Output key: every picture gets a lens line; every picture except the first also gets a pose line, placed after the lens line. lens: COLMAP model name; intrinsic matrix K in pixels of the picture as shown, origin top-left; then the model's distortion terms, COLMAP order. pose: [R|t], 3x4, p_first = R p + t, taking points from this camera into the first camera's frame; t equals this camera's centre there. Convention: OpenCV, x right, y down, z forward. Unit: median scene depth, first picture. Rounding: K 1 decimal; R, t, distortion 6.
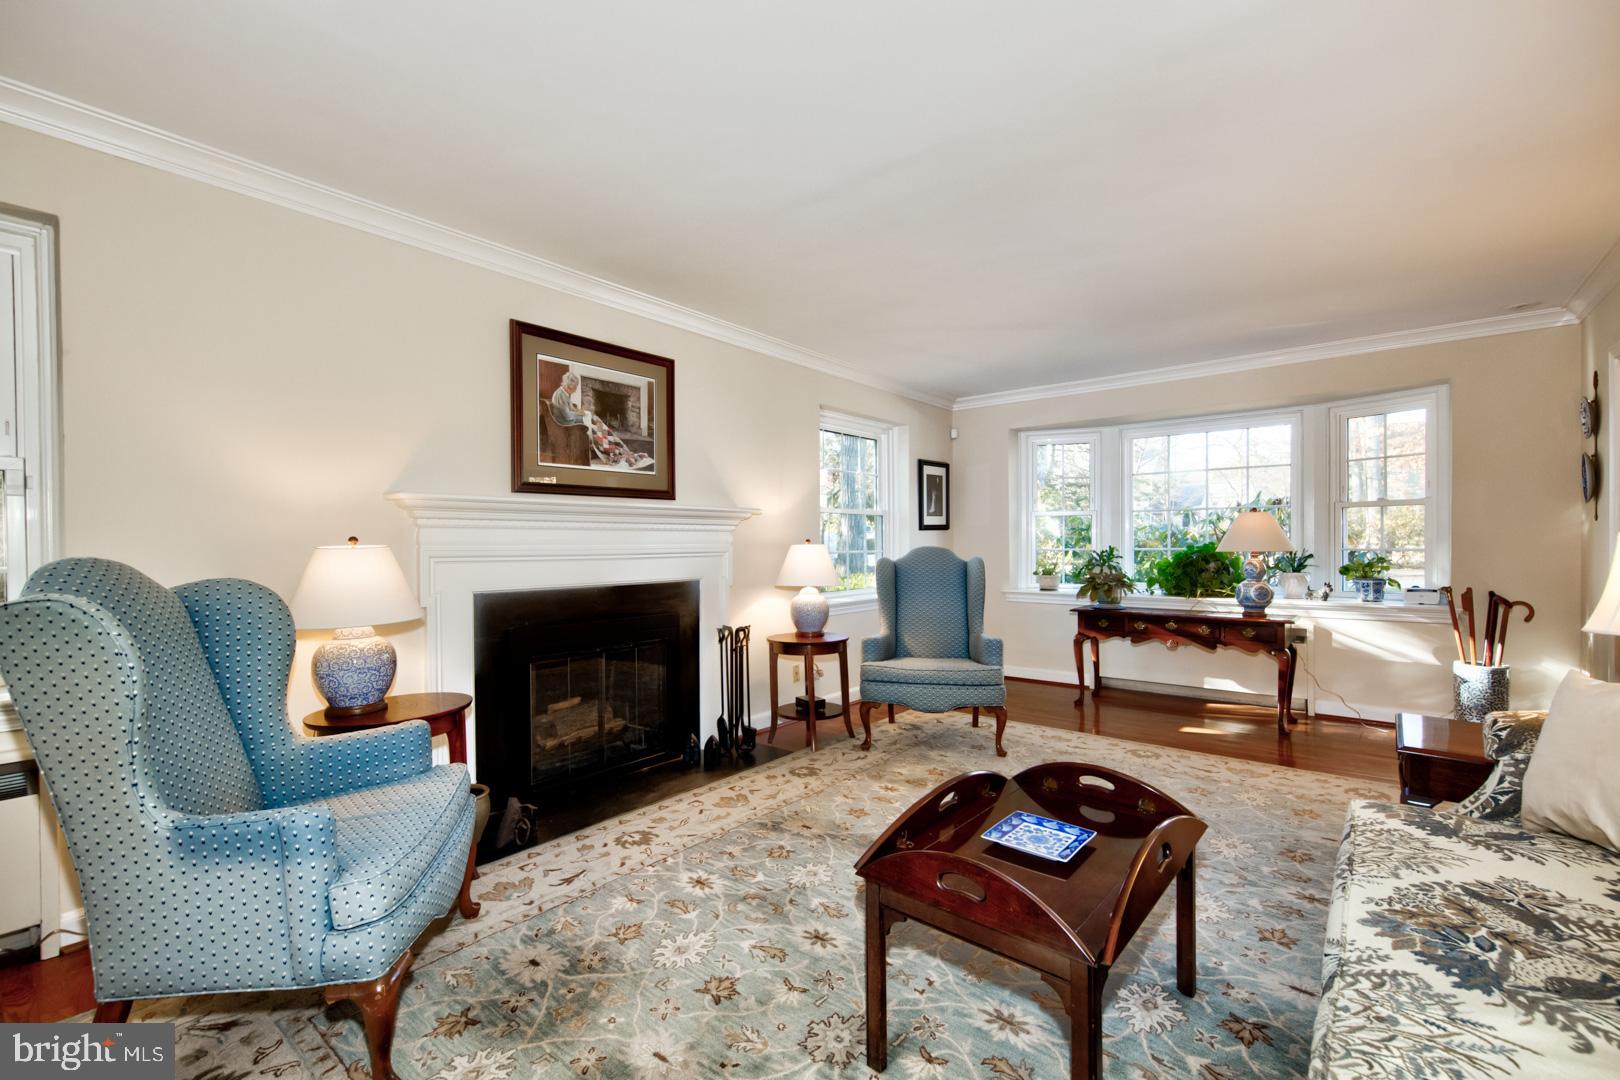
lens RADIAL K [[685.3, 0, 801.9], [0, 685.3, 551.2], [0, 0, 1]] dist [0.001832, -0.000010]
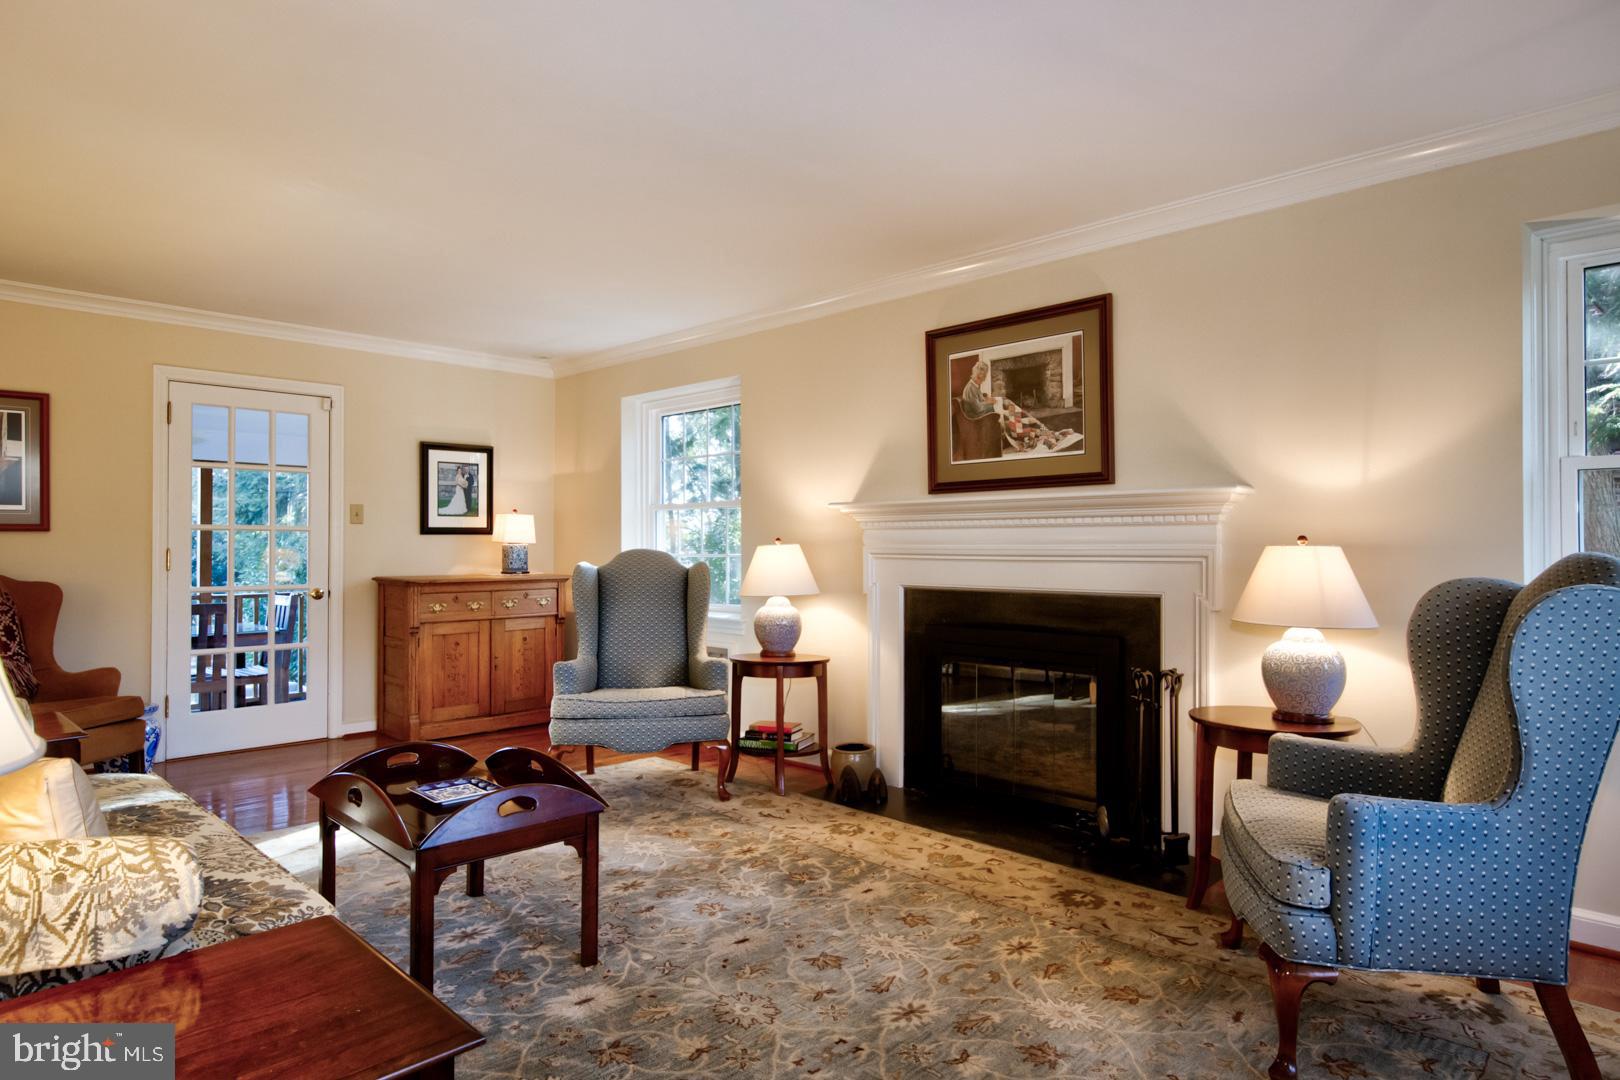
lens RADIAL K [[921.4, 0, 797.7], [0, 921.4, 537.8], [0, 0, 1]] dist [-0.000583, 0.000482]
pose [[-0.077285, 0.000279, -0.997009, 0.914151], [-0.011598, 0.999932, 0.001179, -0.015890], [0.996942, 0.011655, -0.077276, 0.822305]]
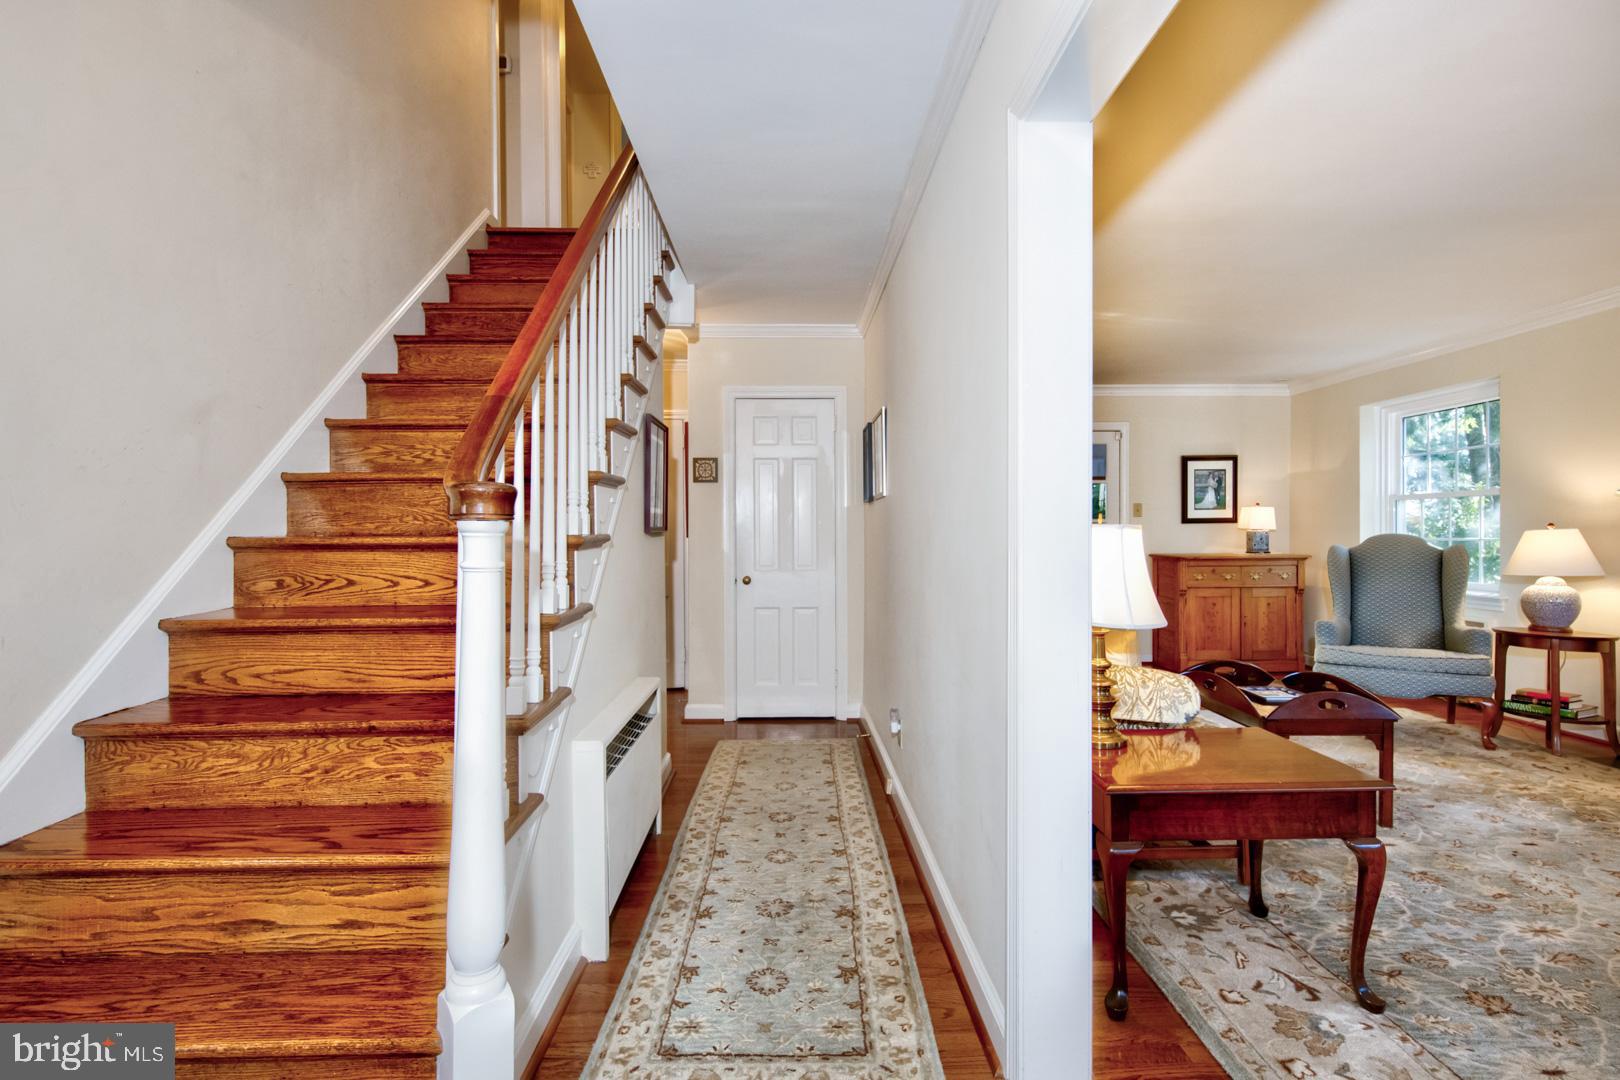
lens RADIAL K [[739.9, 0, 807.3], [0, 739.9, 532.6], [0, 0, 1]] dist [-0.023463, 0.002774]
pose [[-0.763800, 0.012397, -0.645334, 1.121882], [0.004200, 0.999890, 0.014237, -0.018502], [0.645439, 0.008163, -0.763768, 0.812033]]
